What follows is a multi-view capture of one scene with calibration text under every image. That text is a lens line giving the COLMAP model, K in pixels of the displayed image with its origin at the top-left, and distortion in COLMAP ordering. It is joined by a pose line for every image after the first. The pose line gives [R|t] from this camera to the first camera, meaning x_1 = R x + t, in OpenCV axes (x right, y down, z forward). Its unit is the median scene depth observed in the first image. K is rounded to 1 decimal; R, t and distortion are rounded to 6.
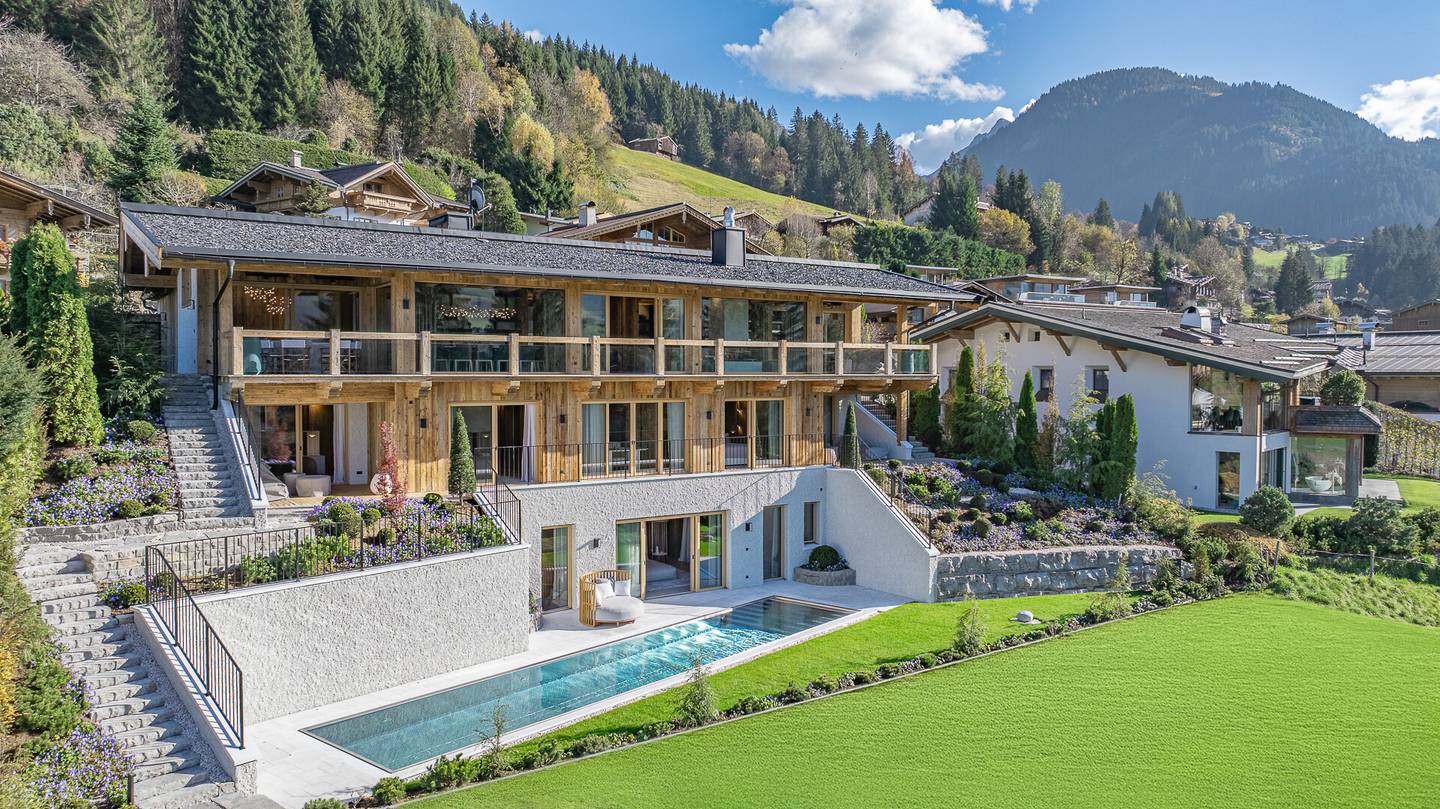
lens RADIAL K [[1022.2, 0, 720.0], [0, 1022.2, 404.5], [0, 0, 1]] dist [-0.030255, 0.027840]
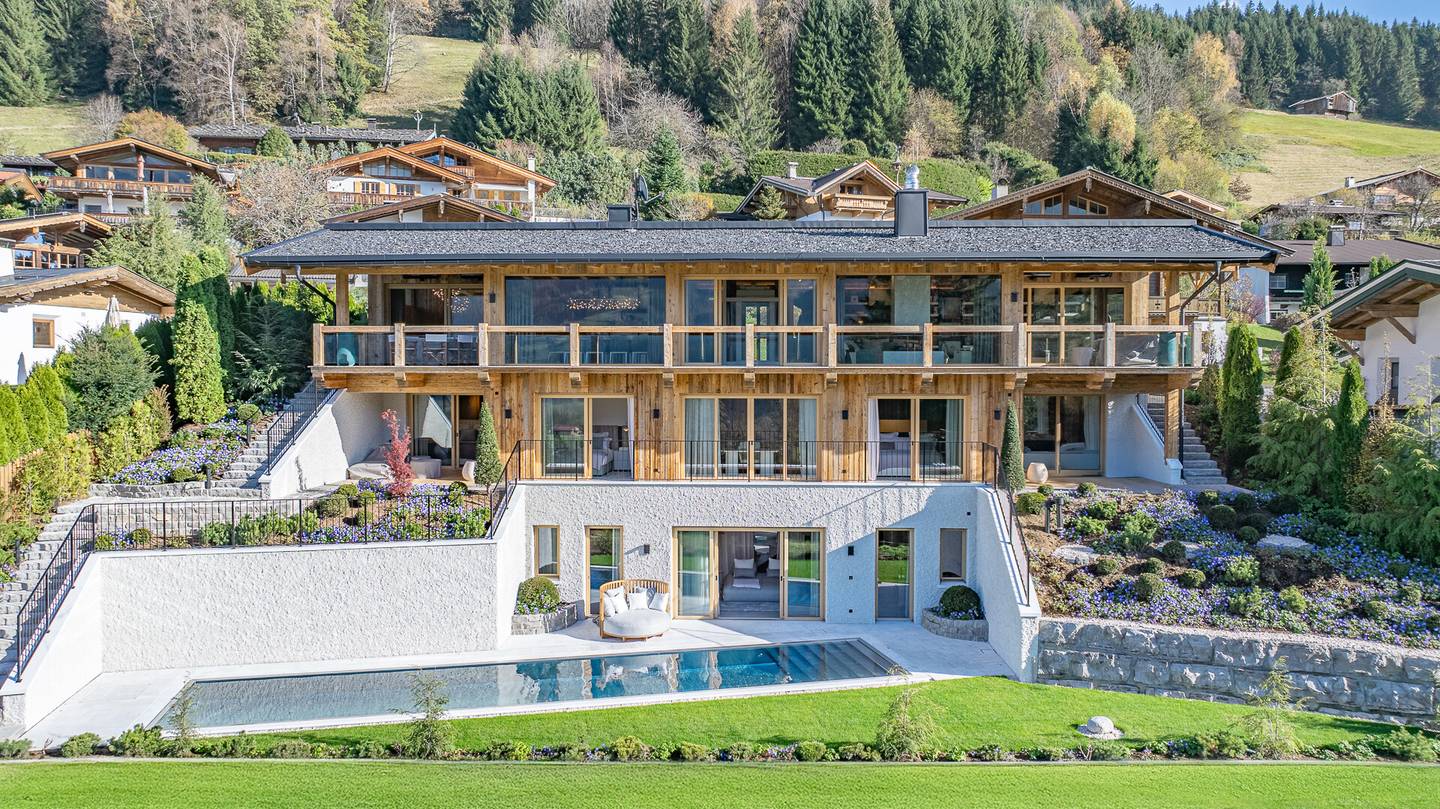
lens RADIAL K [[1024.2, 0, 729.6], [0, 1024.2, 402.7], [0, 0, 1]] dist [-0.058354, 0.077226]
pose [[0.795728, 0.016492, -0.605429, 0.110809], [-0.019051, 0.999816, 0.002195, 0.000150], [0.605354, 0.009787, 0.795896, 0.071027]]
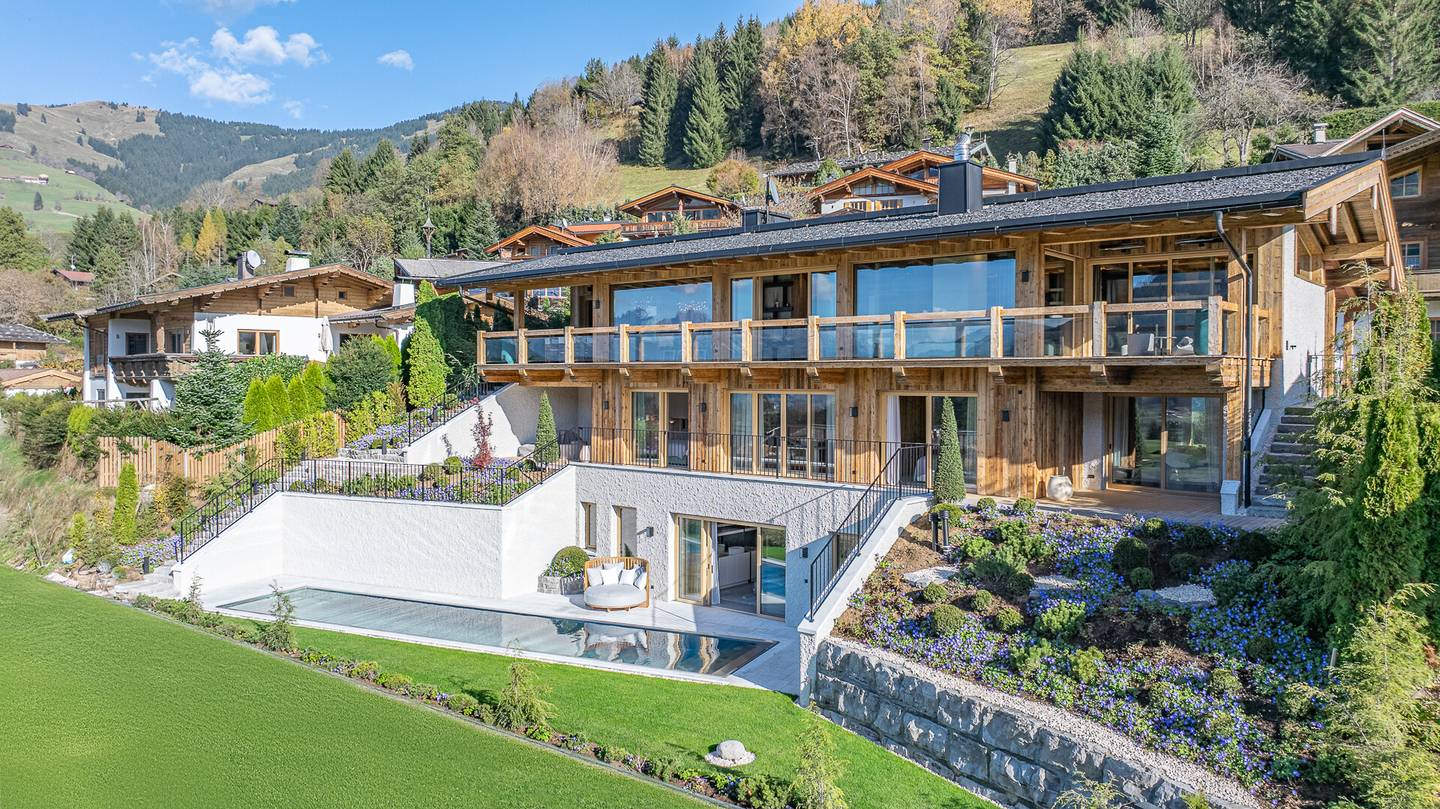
lens RADIAL K [[1022.2, 0, 720.0], [0, 1022.2, 404.5], [0, 0, 1]] dist [-0.030255, 0.027840]
pose [[0.245943, 0.020221, -0.969073, 0.191190], [-0.035229, 0.999308, 0.011911, -0.000263], [0.968644, 0.031210, 0.246486, 0.183930]]
